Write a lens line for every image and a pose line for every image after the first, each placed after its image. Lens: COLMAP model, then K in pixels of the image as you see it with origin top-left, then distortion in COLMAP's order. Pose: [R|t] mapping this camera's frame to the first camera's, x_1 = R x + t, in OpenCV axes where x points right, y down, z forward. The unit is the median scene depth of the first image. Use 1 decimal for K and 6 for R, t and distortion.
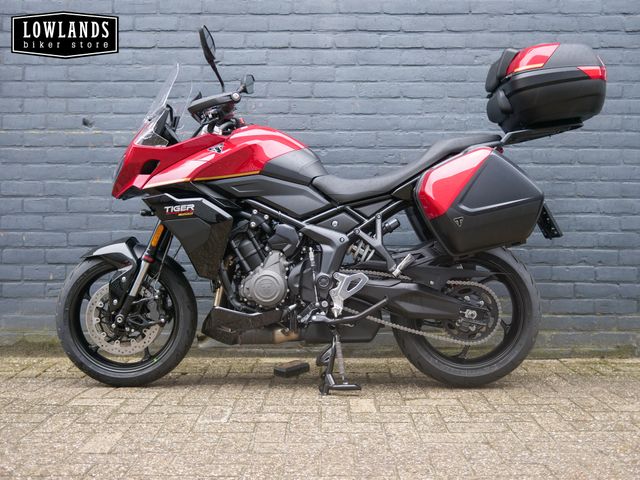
lens RADIAL K [[735.8, 0, 320.6], [0, 735.8, 240.3], [0, 0, 1]] dist [-0.005428, 0.000000]
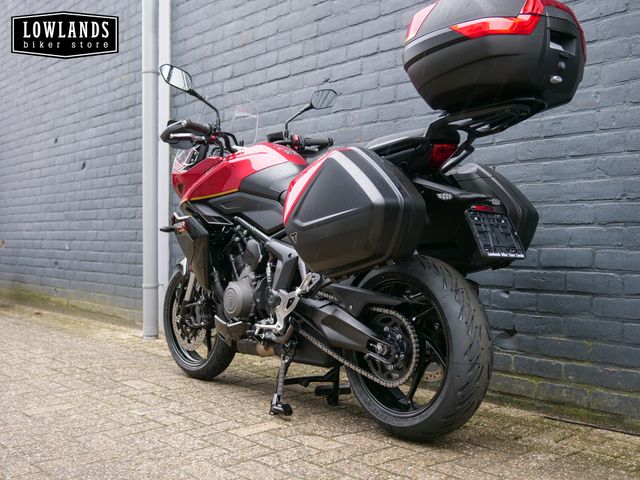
lens RADIAL K [[735.8, 0, 318.8], [0, 735.8, 241.2], [0, 0, 1]] dist [-0.005428, 0.000000]
pose [[0.656039, 0.005120, -0.754709, 0.628638], [-0.013295, 0.999900, -0.004774, -0.012542], [0.754609, 0.013166, 0.656042, 0.322750]]
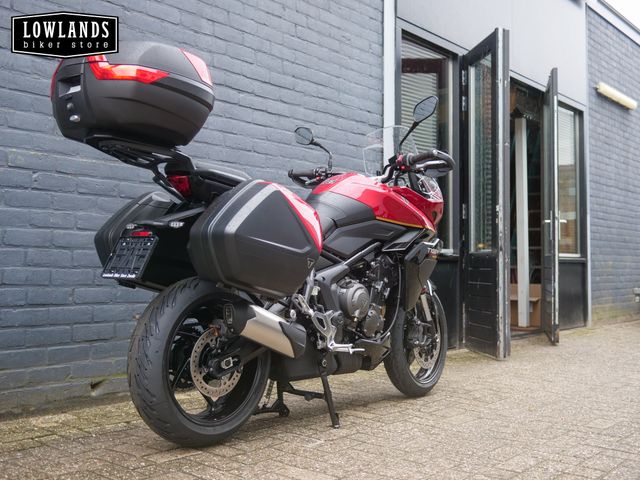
lens RADIAL K [[735.8, 0, 314.4], [0, 735.8, 242.6], [0, 0, 1]] dist [-0.005428, 0.000000]
pose [[0.634604, 0.029212, 0.772285, -0.707003], [0.002724, 0.999195, -0.040034, -0.007370], [-0.772832, 0.027509, 0.634014, 0.209470]]
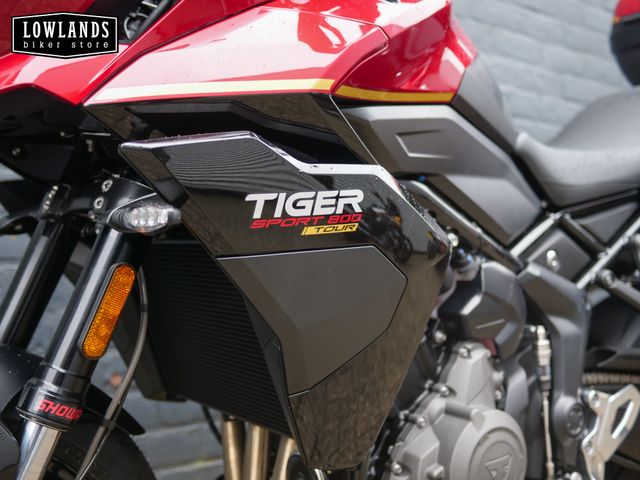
lens RADIAL K [[735.8, 0, 318.3], [0, 735.8, 239.9], [0, 0, 1]] dist [-0.005428, 0.000000]
pose [[0.791645, 0.011892, 0.610866, -0.257041], [-0.012766, 0.999914, -0.002921, -0.024220], [-0.610848, -0.005486, 0.791729, 0.631542]]
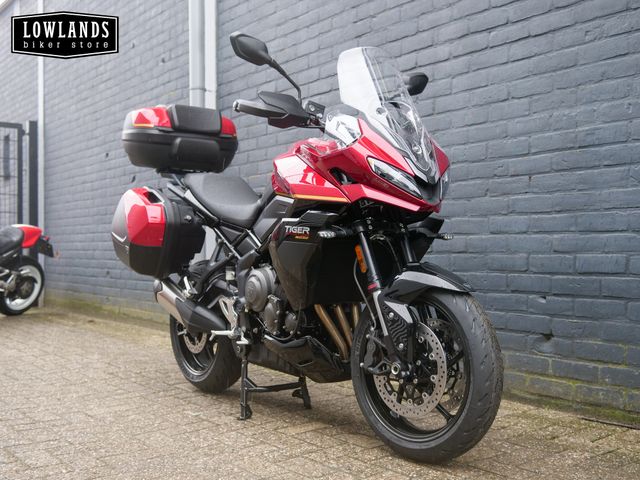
lens RADIAL K [[735.8, 0, 317.8], [0, 735.8, 243.2], [0, 0, 1]] dist [-0.005428, 0.000000]
pose [[0.611110, -0.007107, -0.791514, 0.657851], [-0.004314, 0.999915, -0.012309, -0.013479], [0.791534, 0.010937, 0.611027, 0.296604]]
